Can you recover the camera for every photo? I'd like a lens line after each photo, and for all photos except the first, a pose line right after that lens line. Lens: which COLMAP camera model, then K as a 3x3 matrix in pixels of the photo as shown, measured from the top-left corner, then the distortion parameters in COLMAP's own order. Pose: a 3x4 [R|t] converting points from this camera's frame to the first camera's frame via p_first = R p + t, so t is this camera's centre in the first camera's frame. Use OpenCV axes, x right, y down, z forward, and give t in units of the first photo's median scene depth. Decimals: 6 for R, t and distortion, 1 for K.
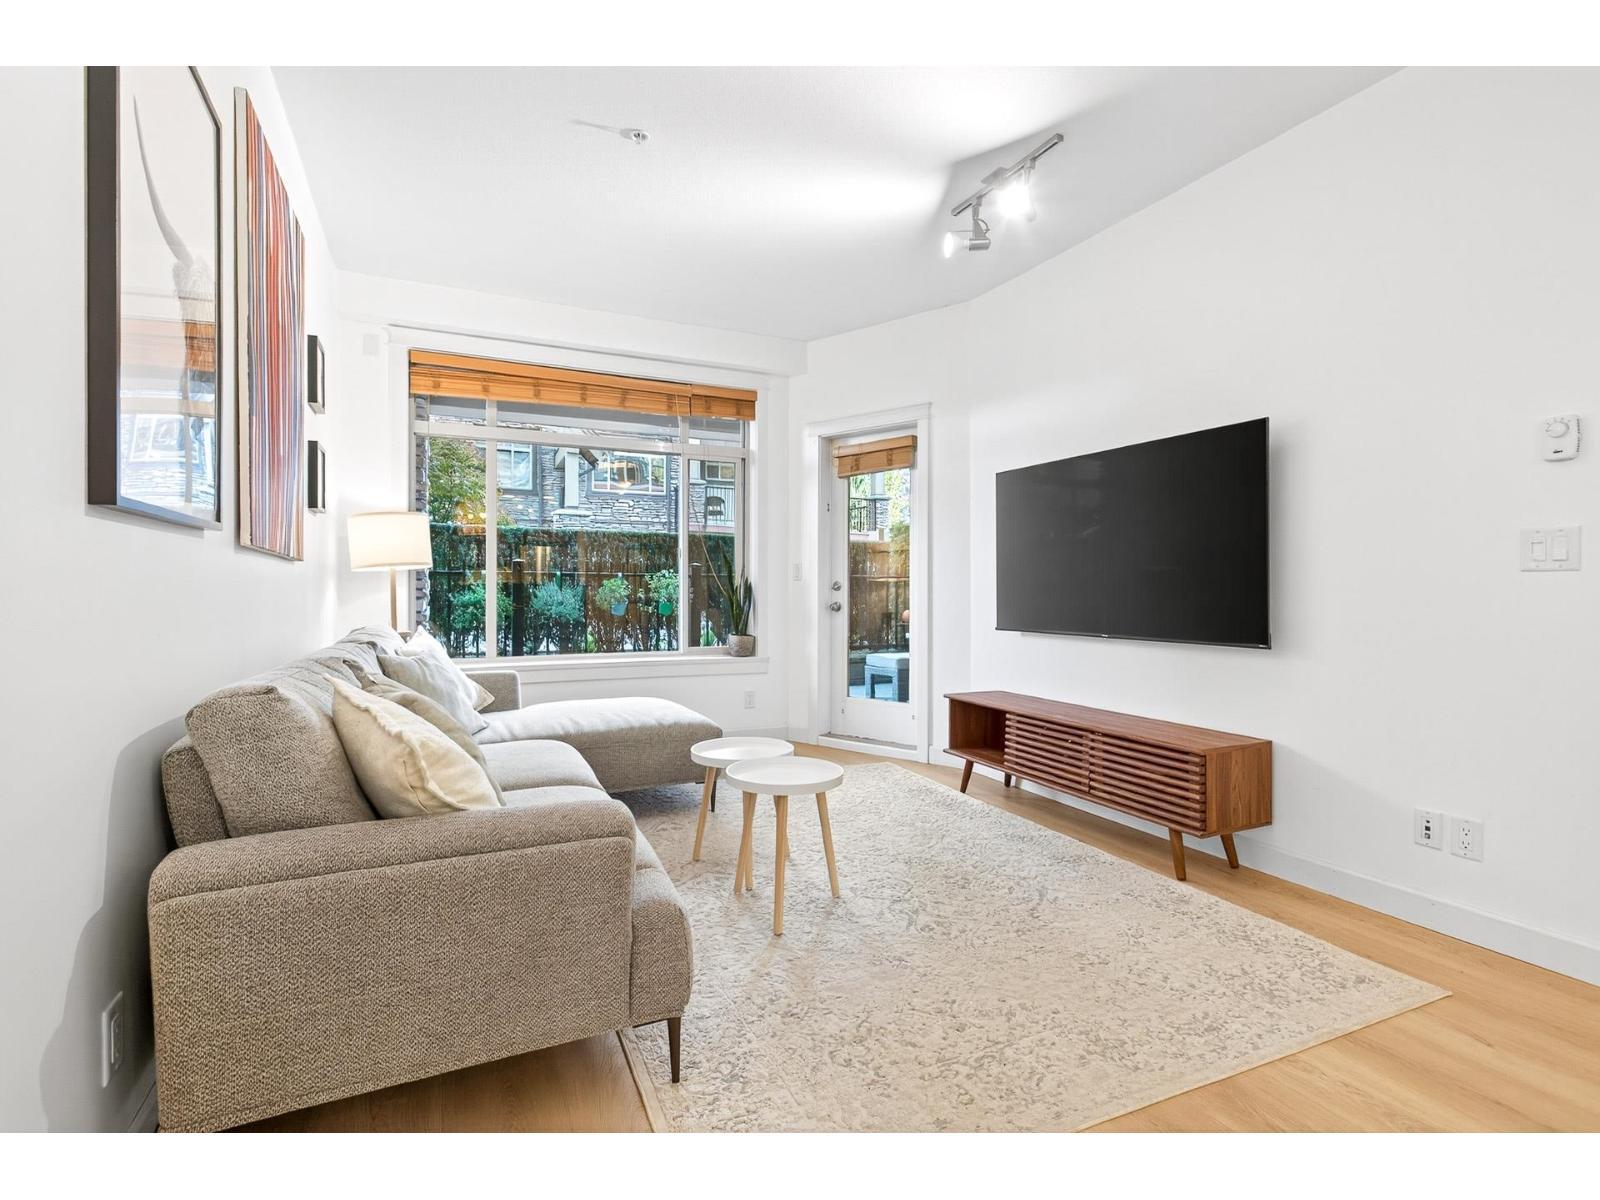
lens RADIAL K [[759.7, 0, 796.3], [0, 759.7, 587.9], [0, 0, 1]] dist [-0.008183, 0.004466]
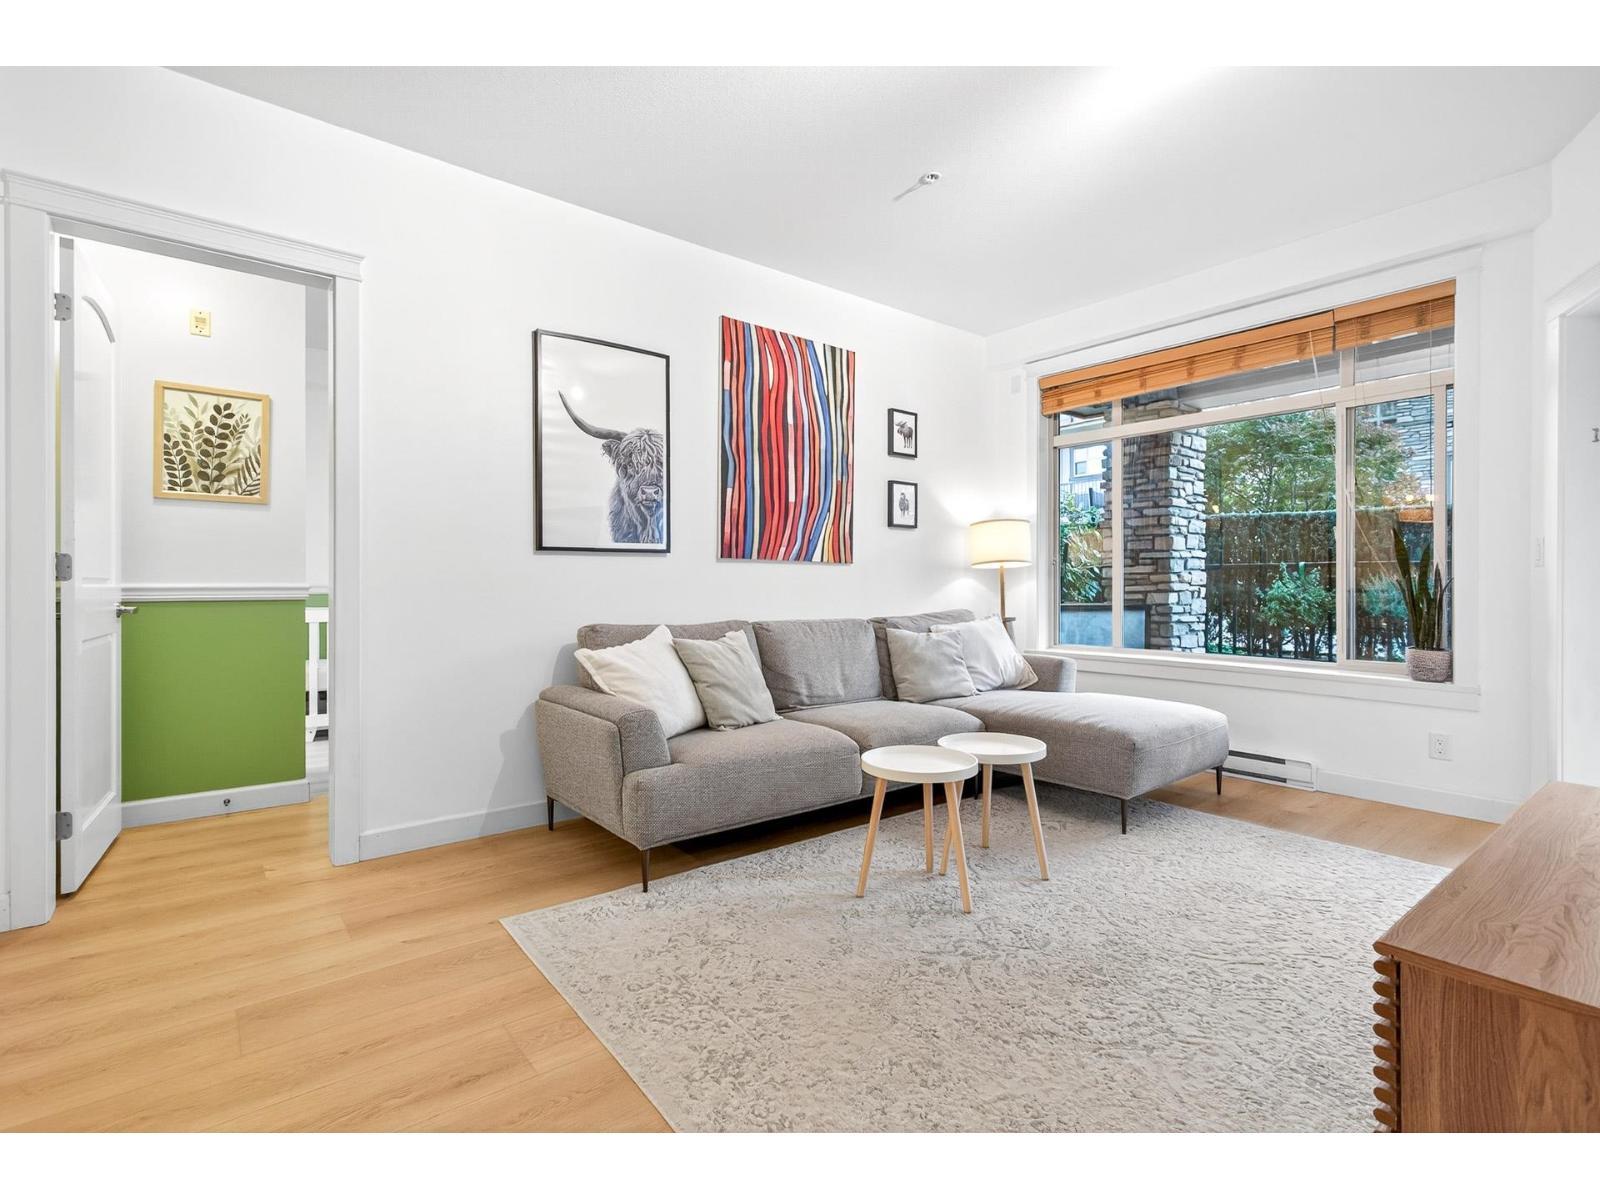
lens RADIAL K [[759.7, 0, 796.5], [0, 759.7, 585.2], [0, 0, 1]] dist [-0.008183, 0.004466]
pose [[0.237471, 0.000474, -0.971394, 0.497670], [0.002108, 0.999997, 0.001004, 0.004005], [0.971392, -0.002286, 0.237470, 0.320553]]
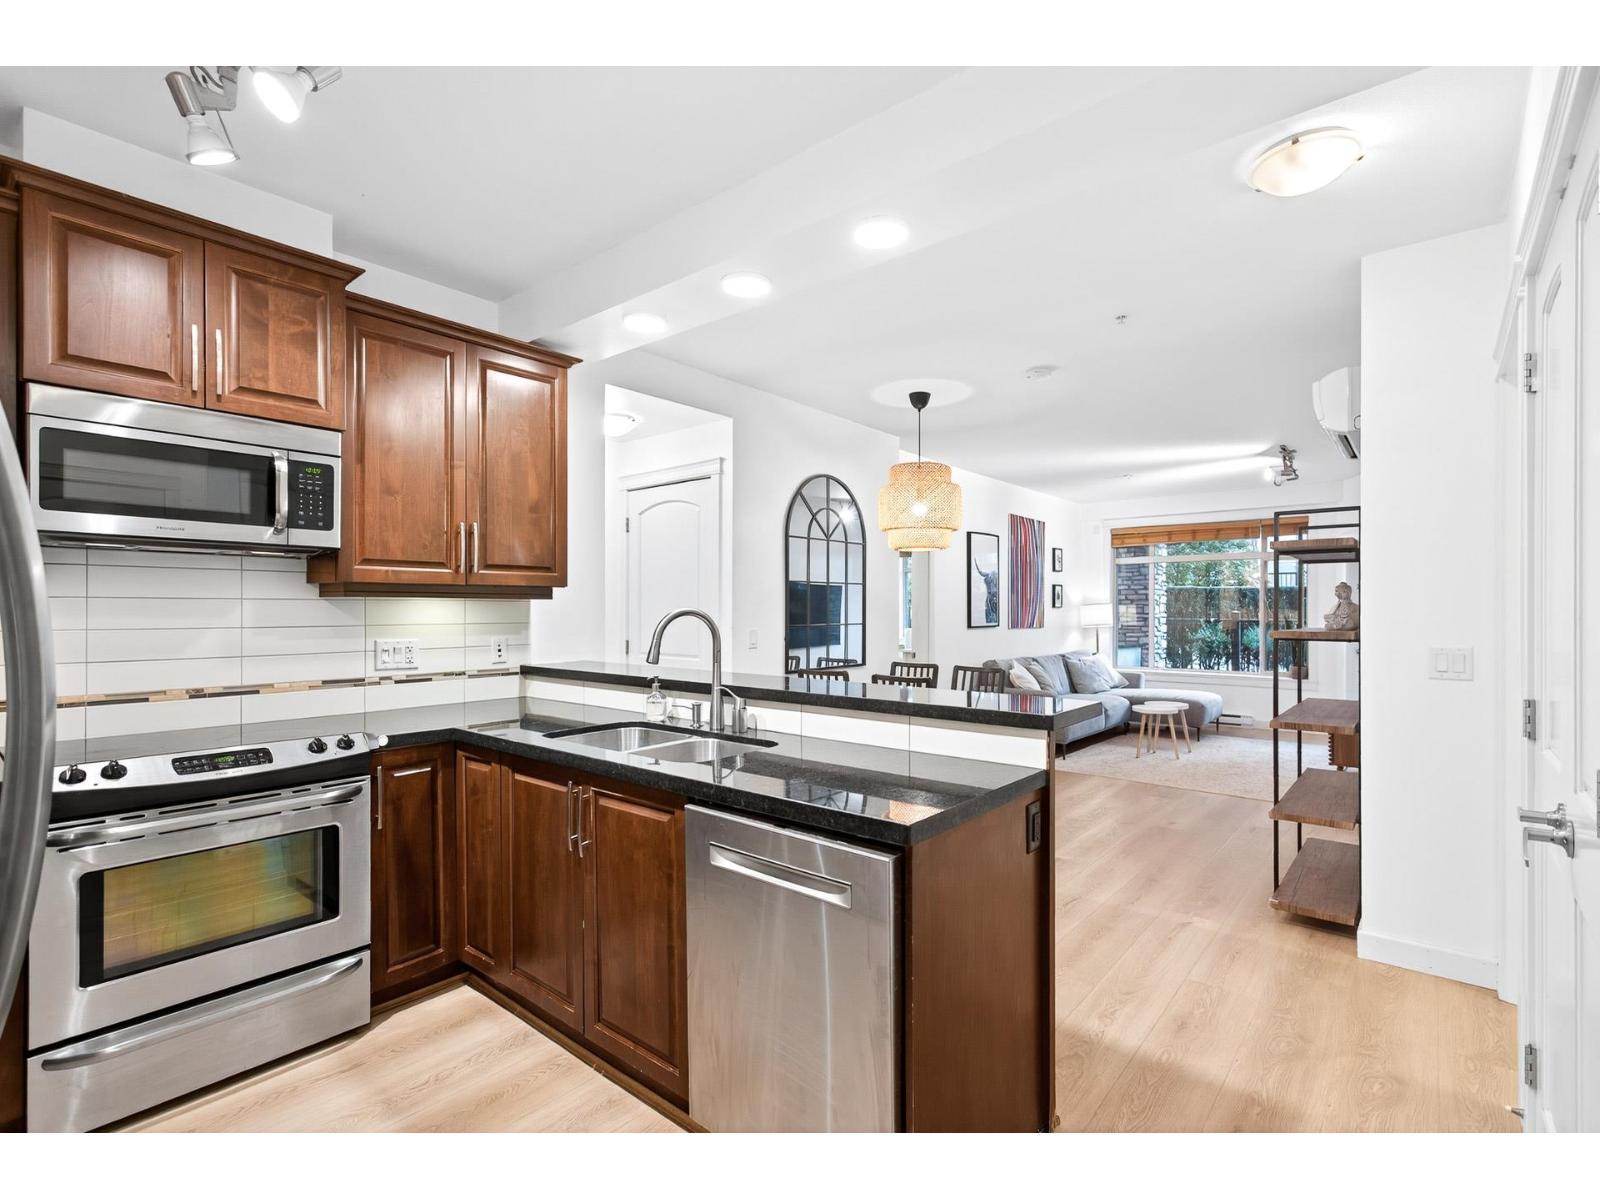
lens RADIAL K [[759.7, 0, 797.6], [0, 759.7, 609.2], [0, 0, 1]] dist [-0.008183, 0.004466]
pose [[0.419265, -0.001130, -0.907863, 1.062199], [0.000169, 0.999999, -0.001166, -0.064733], [0.907864, 0.000336, 0.419265, -0.740323]]
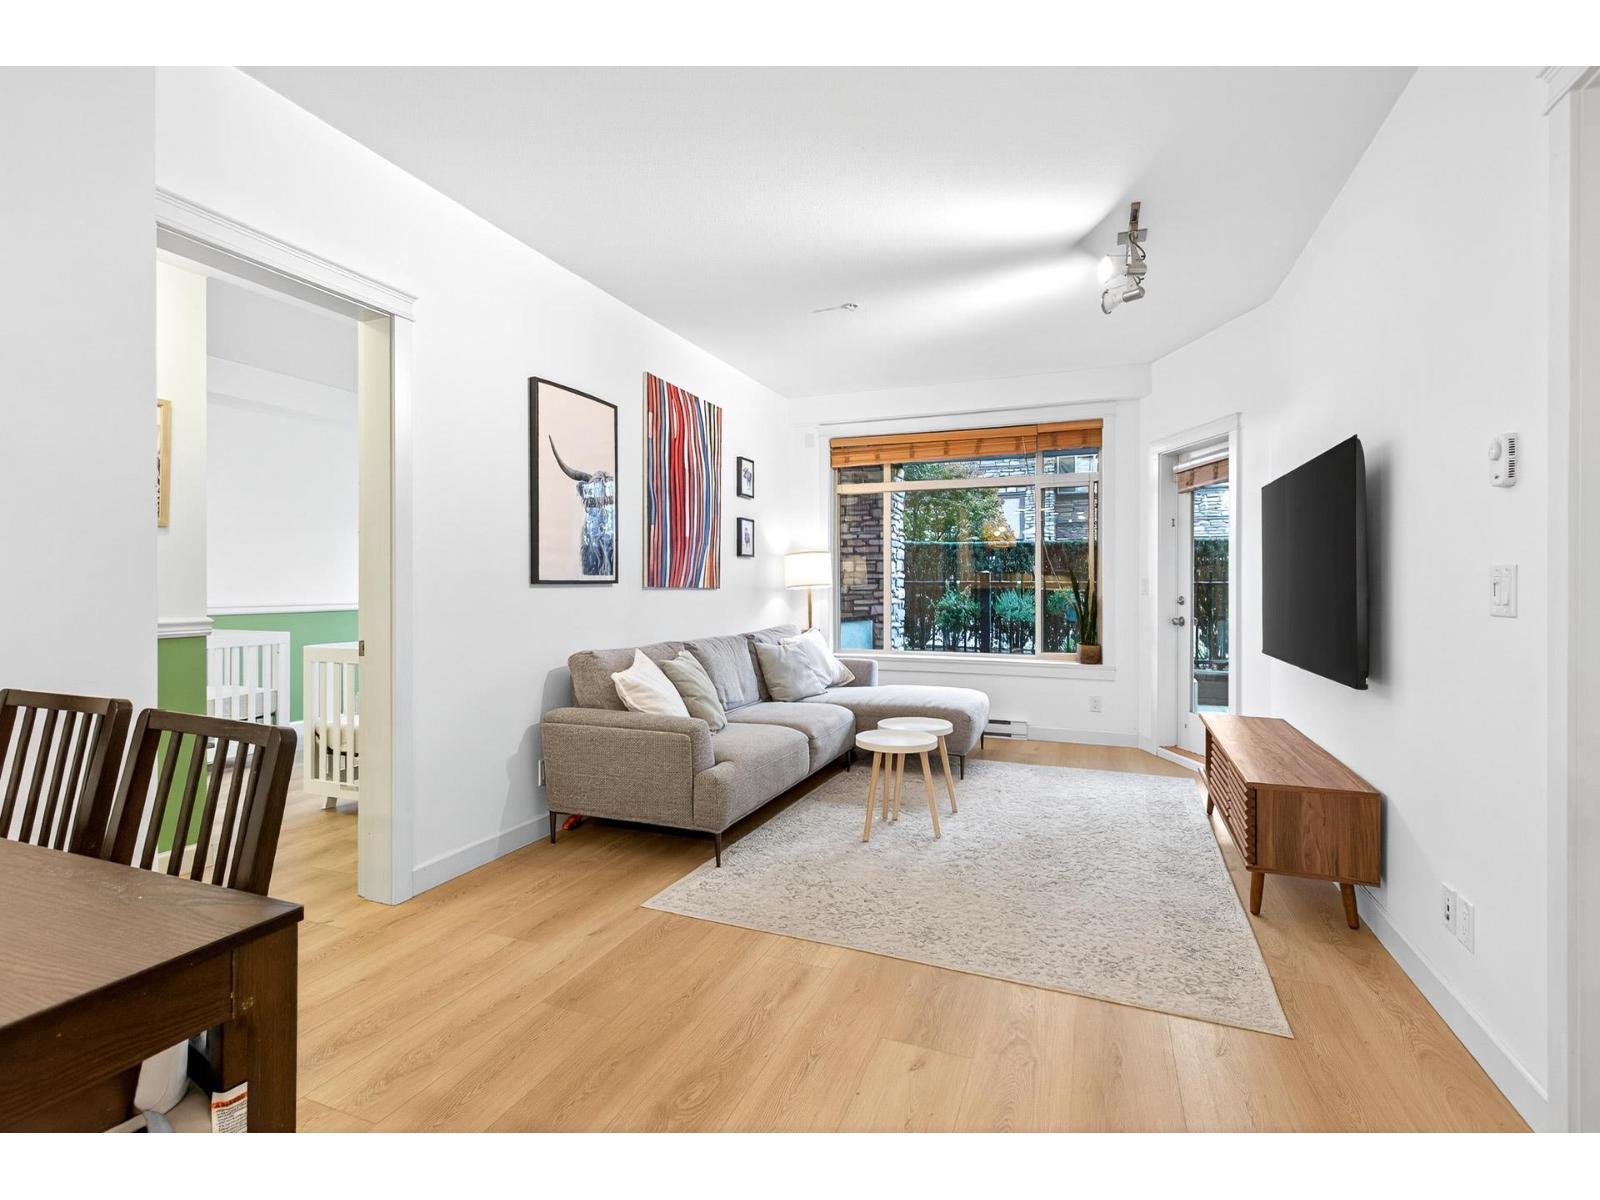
lens RADIAL K [[759.7, 0, 794.4], [0, 759.7, 589.9], [0, 0, 1]] dist [-0.008183, 0.004466]
pose [[0.684779, 0.003709, -0.728742, 0.481227], [0.001433, 0.999978, 0.006436, -0.026337], [0.728750, -0.005451, 0.684758, -0.067146]]
